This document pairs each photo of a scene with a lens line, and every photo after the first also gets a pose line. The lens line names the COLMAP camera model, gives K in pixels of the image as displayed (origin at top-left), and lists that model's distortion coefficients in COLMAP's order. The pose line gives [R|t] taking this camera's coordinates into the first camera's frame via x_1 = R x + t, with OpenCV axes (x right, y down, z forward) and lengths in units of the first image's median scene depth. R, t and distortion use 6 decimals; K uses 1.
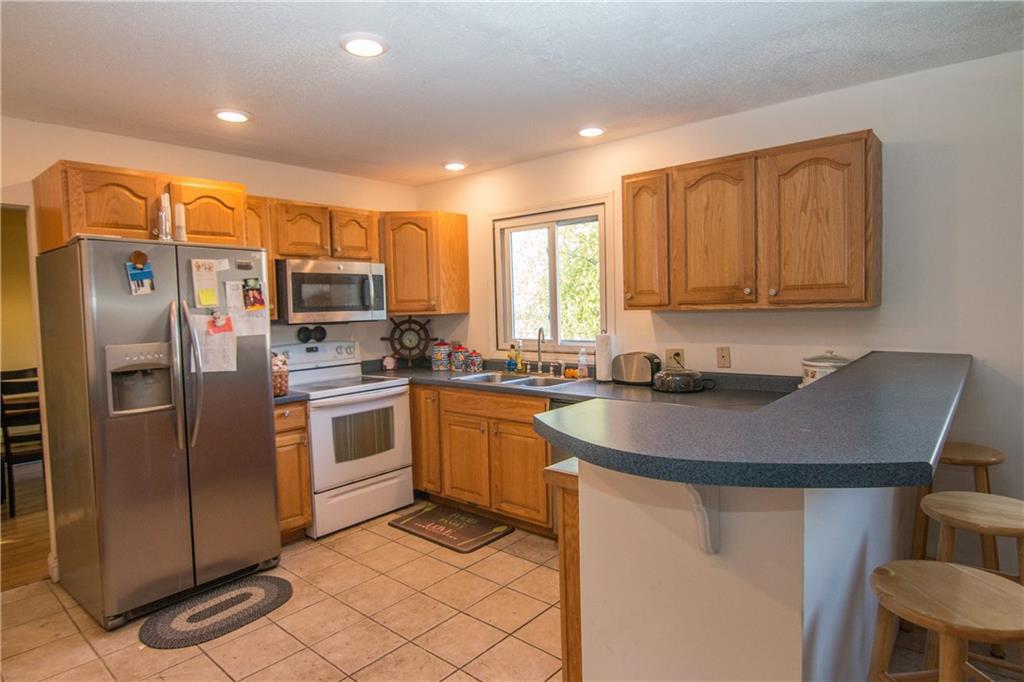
lens RADIAL K [[568.3, 0, 513.3], [0, 568.3, 338.9], [0, 0, 1]] dist [-0.018394, -0.001827]
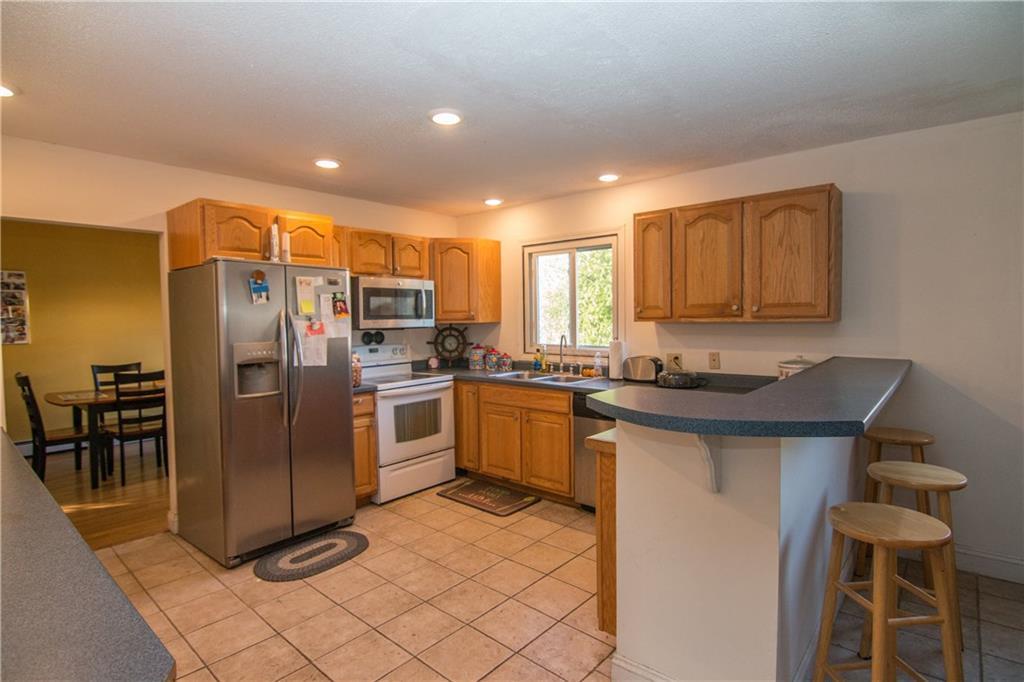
lens RADIAL K [[516.8, 0, 509.4], [0, 516.8, 338.9], [0, 0, 1]] dist [-0.013332, -0.006863]
pose [[0.999889, 0.013644, -0.005967, -0.078307], [-0.013735, 0.999788, -0.015354, 0.009363], [0.005756, 0.015434, 0.999864, -0.145255]]
